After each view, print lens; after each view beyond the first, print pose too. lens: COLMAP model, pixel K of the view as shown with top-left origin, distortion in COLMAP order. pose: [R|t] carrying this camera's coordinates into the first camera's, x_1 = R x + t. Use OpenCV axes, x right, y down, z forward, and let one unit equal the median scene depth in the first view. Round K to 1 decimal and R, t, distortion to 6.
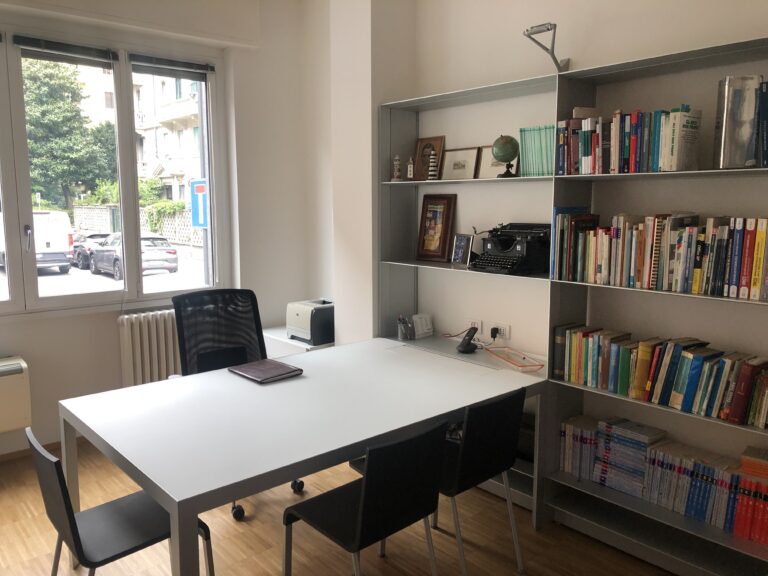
lens RADIAL K [[635.7, 0, 358.0], [0, 635.7, 280.8], [0, 0, 1]] dist [0.035475, -0.002397]
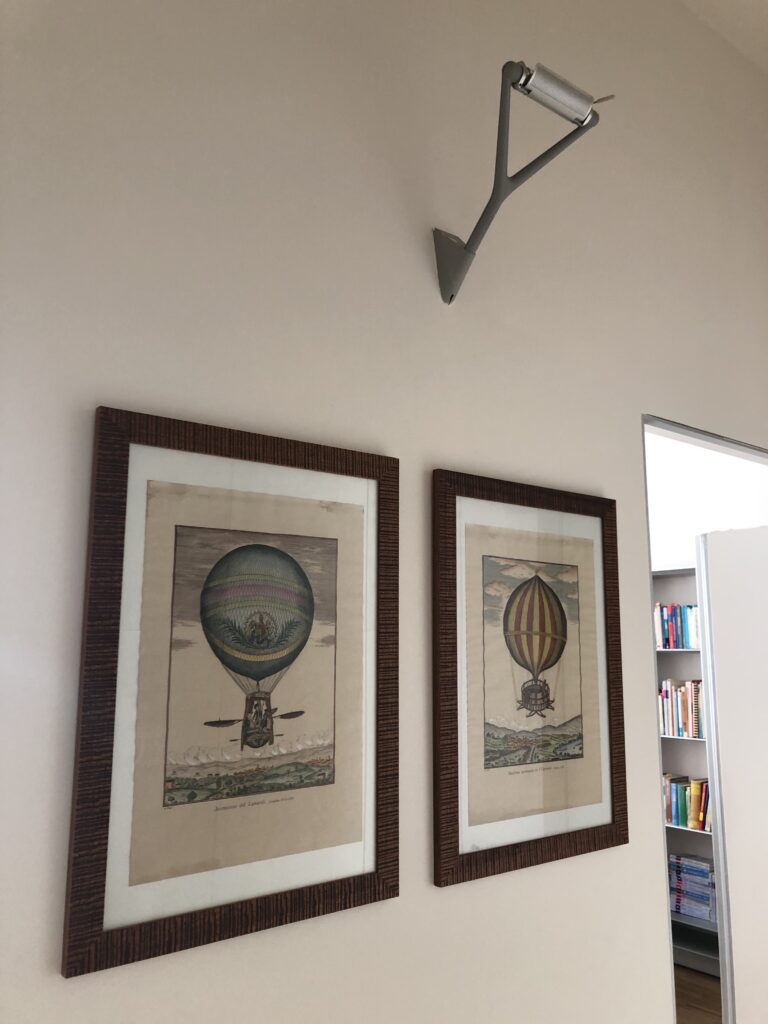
lens RADIAL K [[847.6, 0, 386.0], [0, 847.6, 515.8], [0, 0, 1]] dist [0.035475, -0.002397]
pose [[0.999873, 0.006578, -0.014543, -0.139817], [-0.010548, 0.956135, -0.292737, 0.087398], [0.011979, 0.292854, 0.956082, -0.737144]]
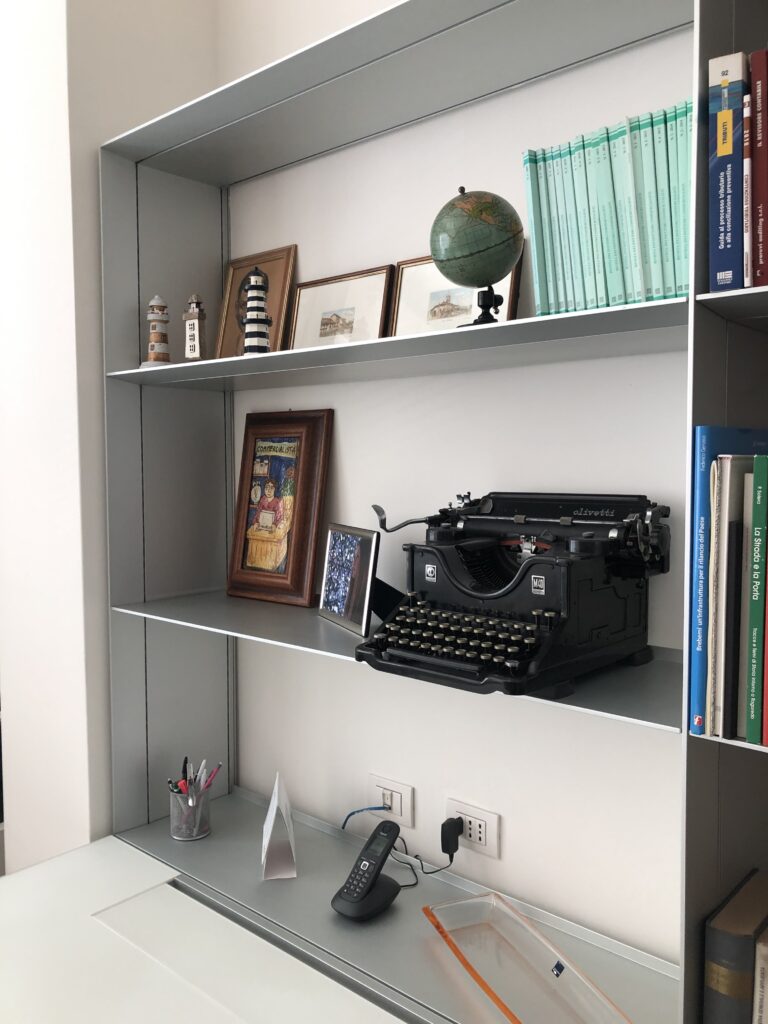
lens RADIAL K [[847.6, 0, 384.9], [0, 847.6, 509.4], [0, 0, 1]] dist [0.035475, -0.002397]
pose [[0.987873, -0.011581, 0.154834, 0.127688], [0.021460, 0.997827, -0.062288, -0.060124], [-0.153776, 0.064855, 0.985975, 0.626493]]
